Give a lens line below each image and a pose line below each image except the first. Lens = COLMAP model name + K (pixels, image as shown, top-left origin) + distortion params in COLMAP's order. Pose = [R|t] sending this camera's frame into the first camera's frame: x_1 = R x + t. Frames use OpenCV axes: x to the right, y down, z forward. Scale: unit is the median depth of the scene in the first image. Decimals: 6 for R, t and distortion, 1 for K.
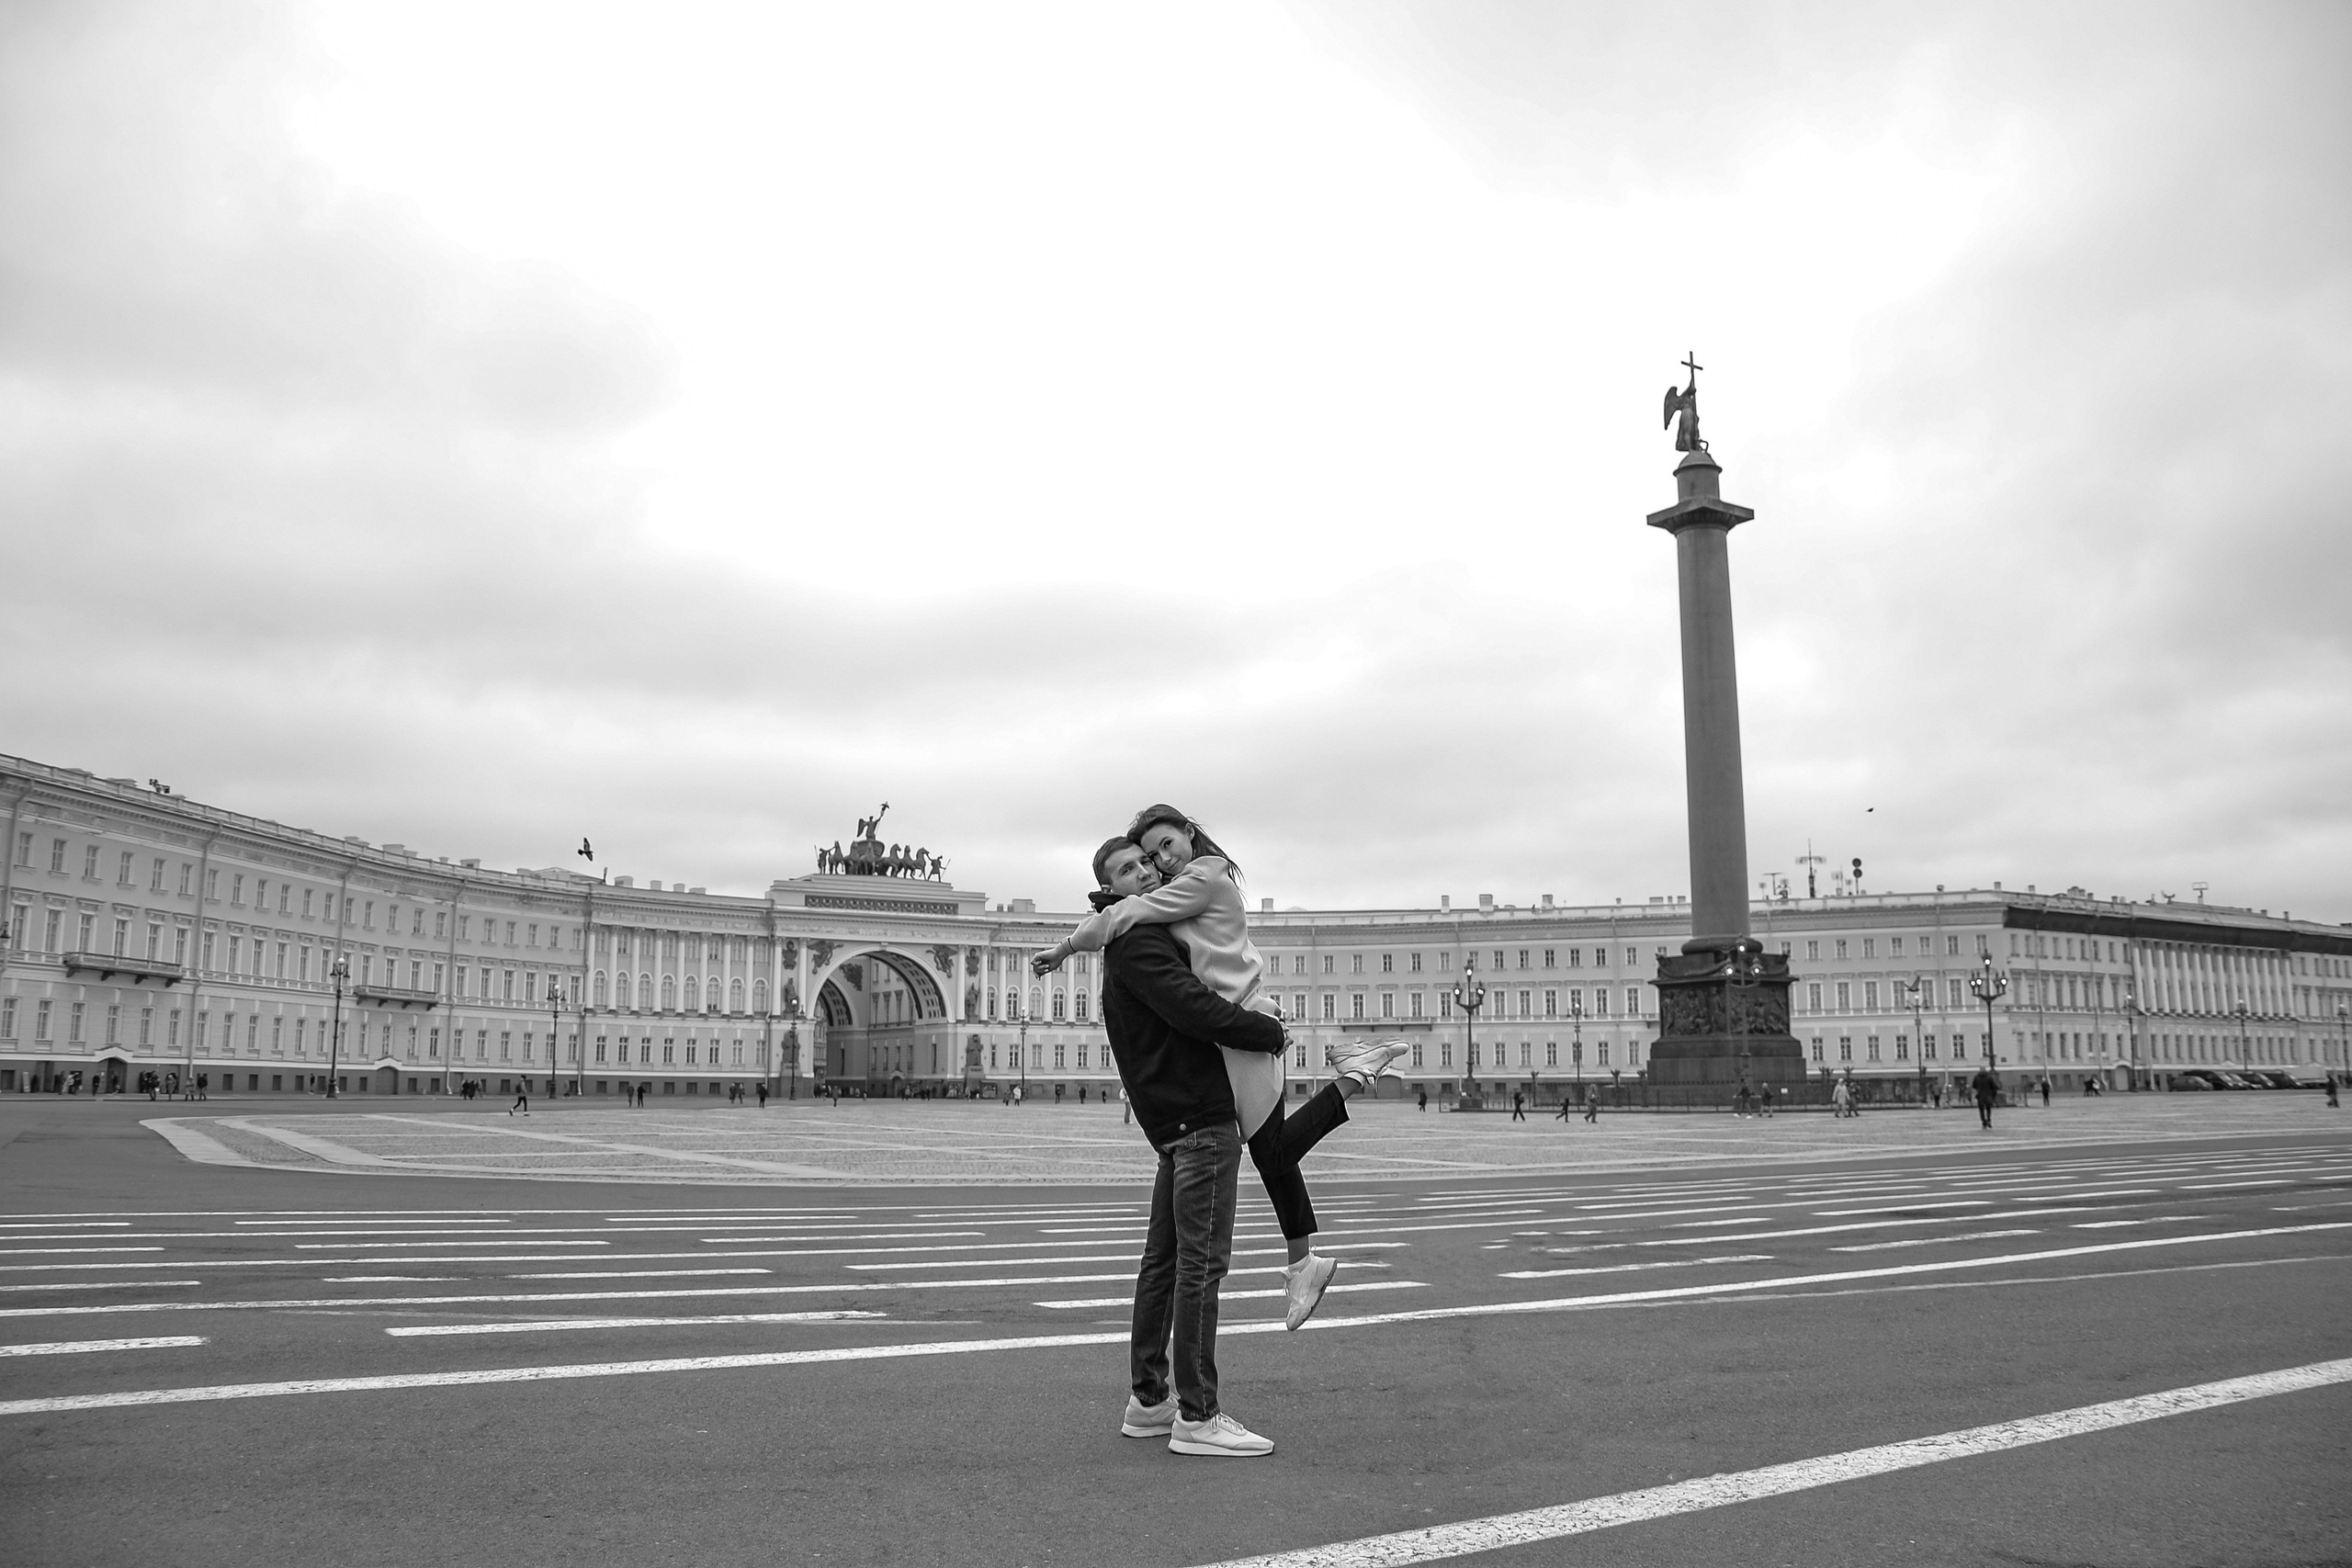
lens RADIAL K [[1742.1, 0, 1177.2], [0, 1742.1, 838.2], [0, 0, 1]] dist [-0.182673, 0.125977]
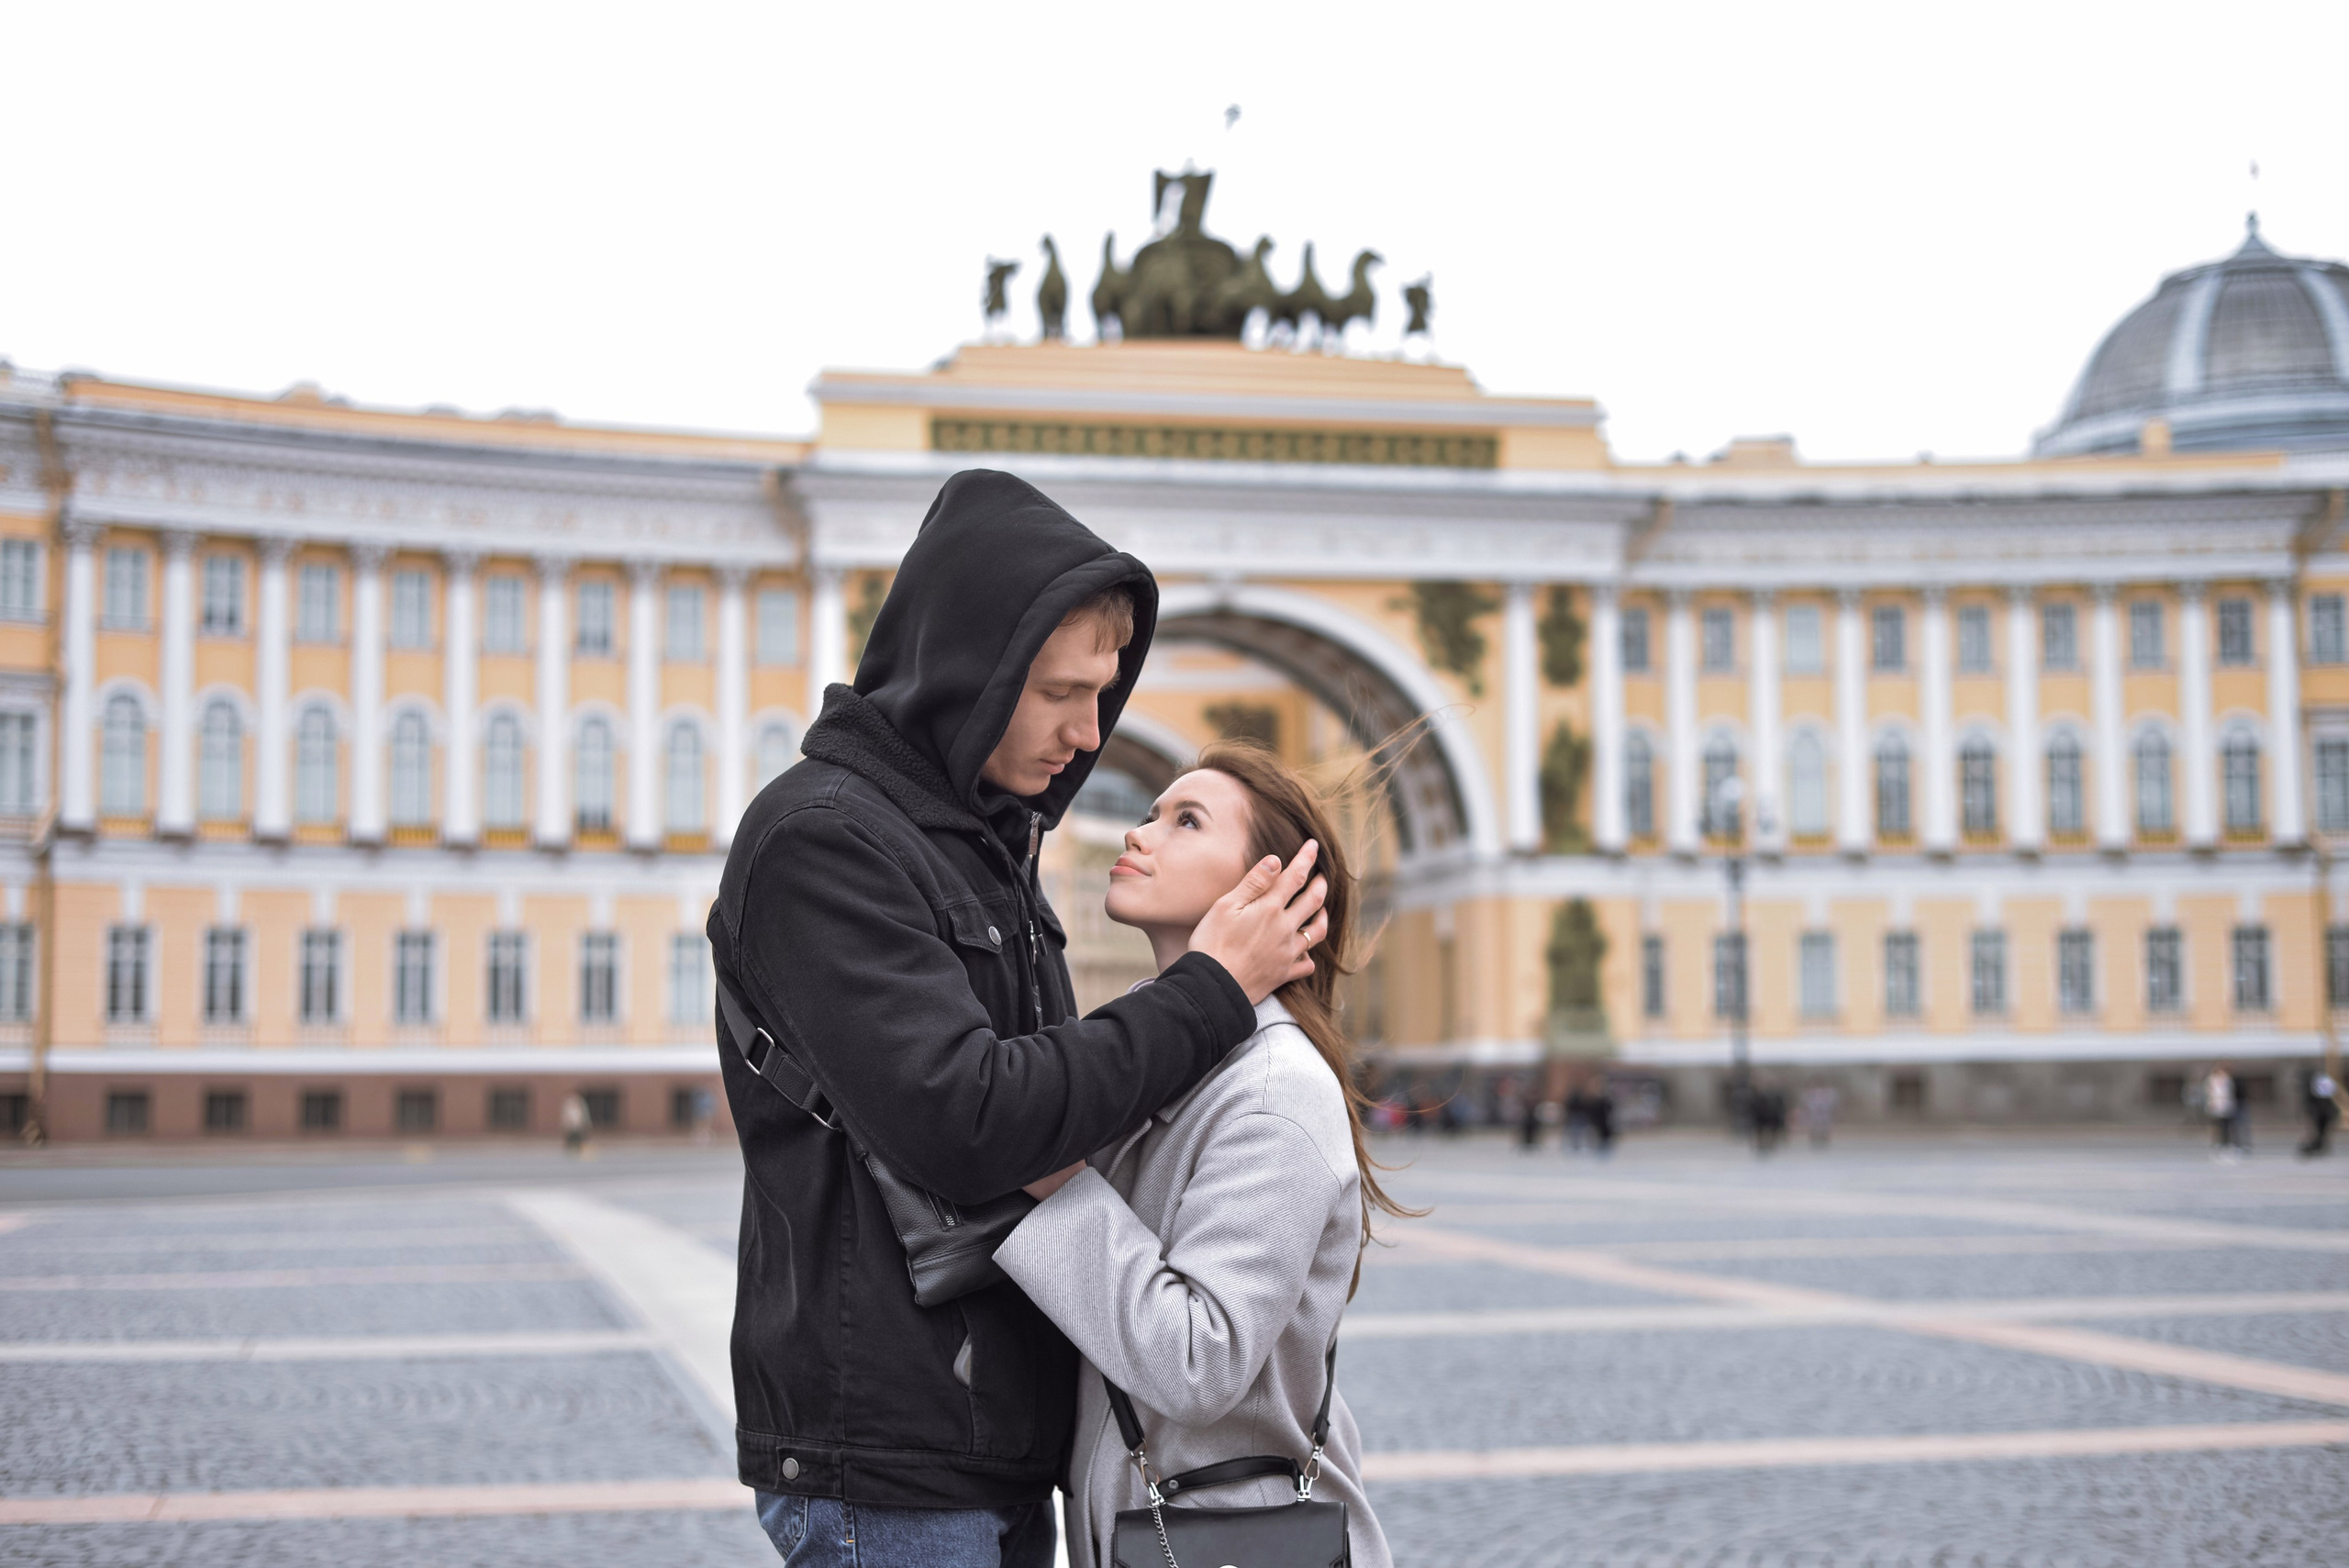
lens RADIAL K [[3340.6, 0, 1174.5], [0, 3340.6, 784.0], [0, 0, 1]] dist [-0.005822, 0.021300]
pose [[0.943688, -0.038606, -0.328576, -0.001865], [0.054566, 0.997729, 0.039489, 0.087155], [0.326305, -0.055194, 0.943652, 0.590209]]
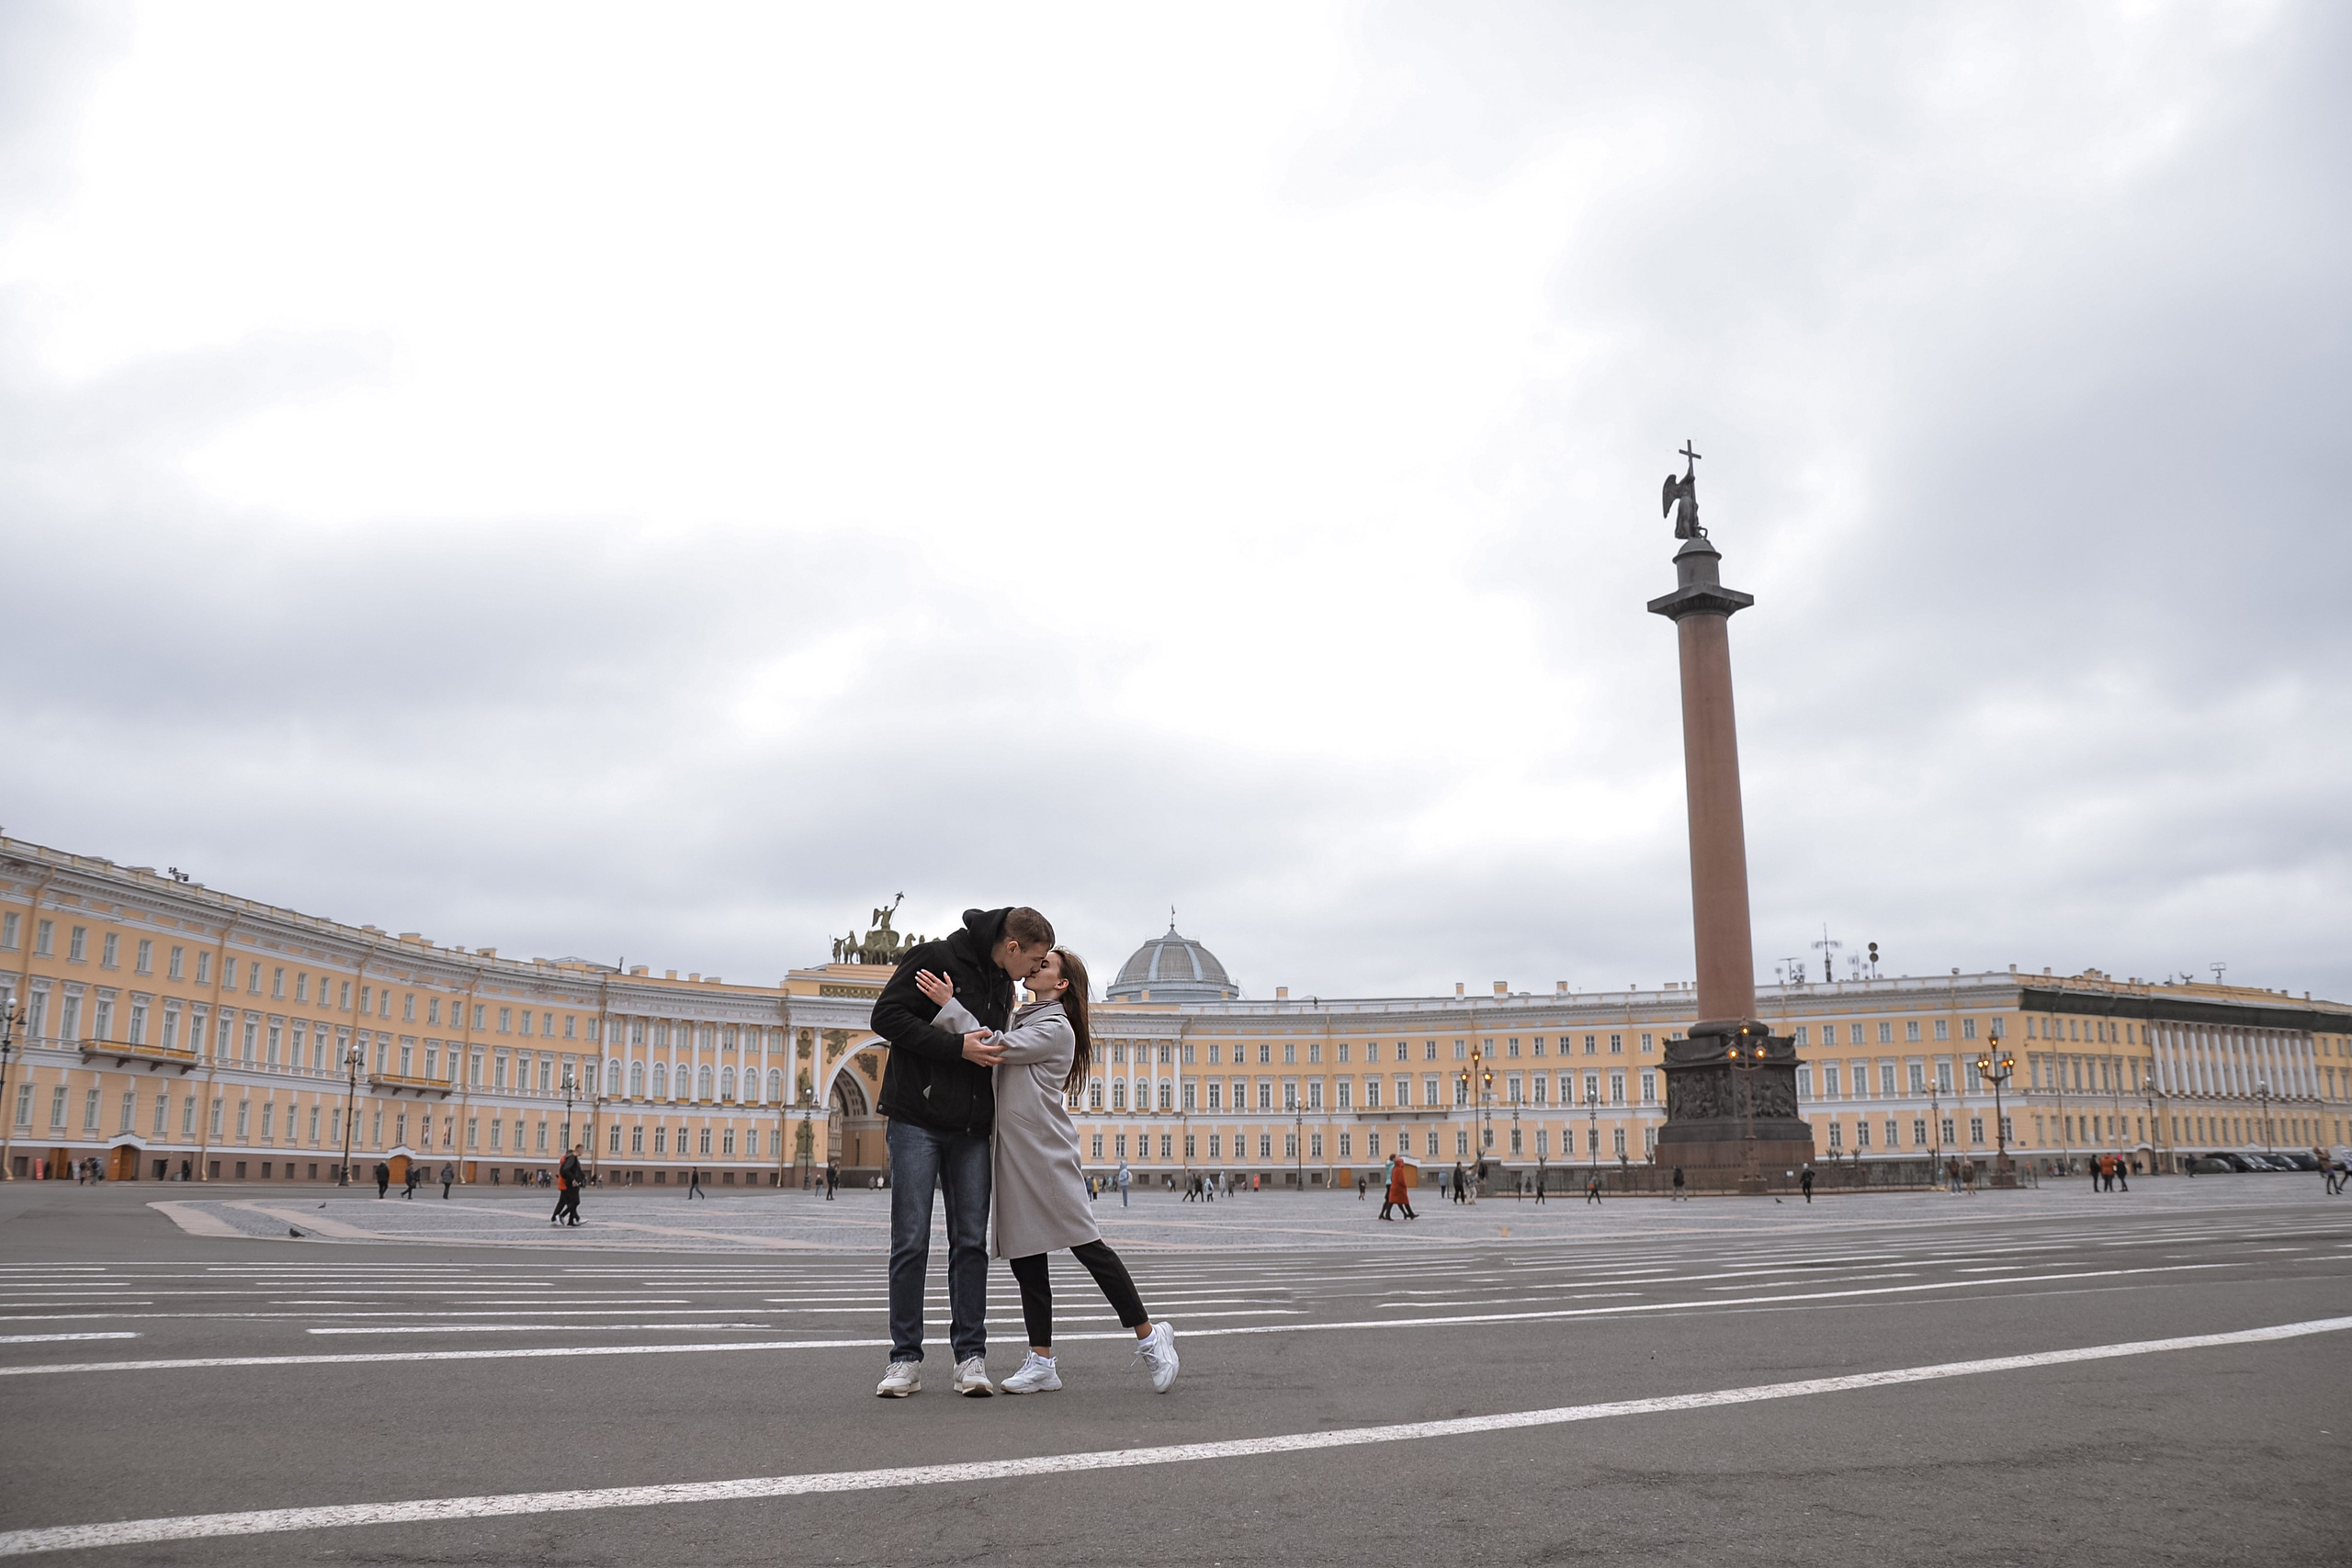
lens RADIAL K [[1742.1, 0, 1177.2], [0, 1742.1, 838.2], [0, 0, 1]] dist [-0.182673, 0.125977]
pose [[0.999946, -0.004110, -0.009536, 0.001809], [0.003615, 0.998674, -0.051350, 0.000406], [0.009735, 0.051313, 0.998635, -0.001879]]
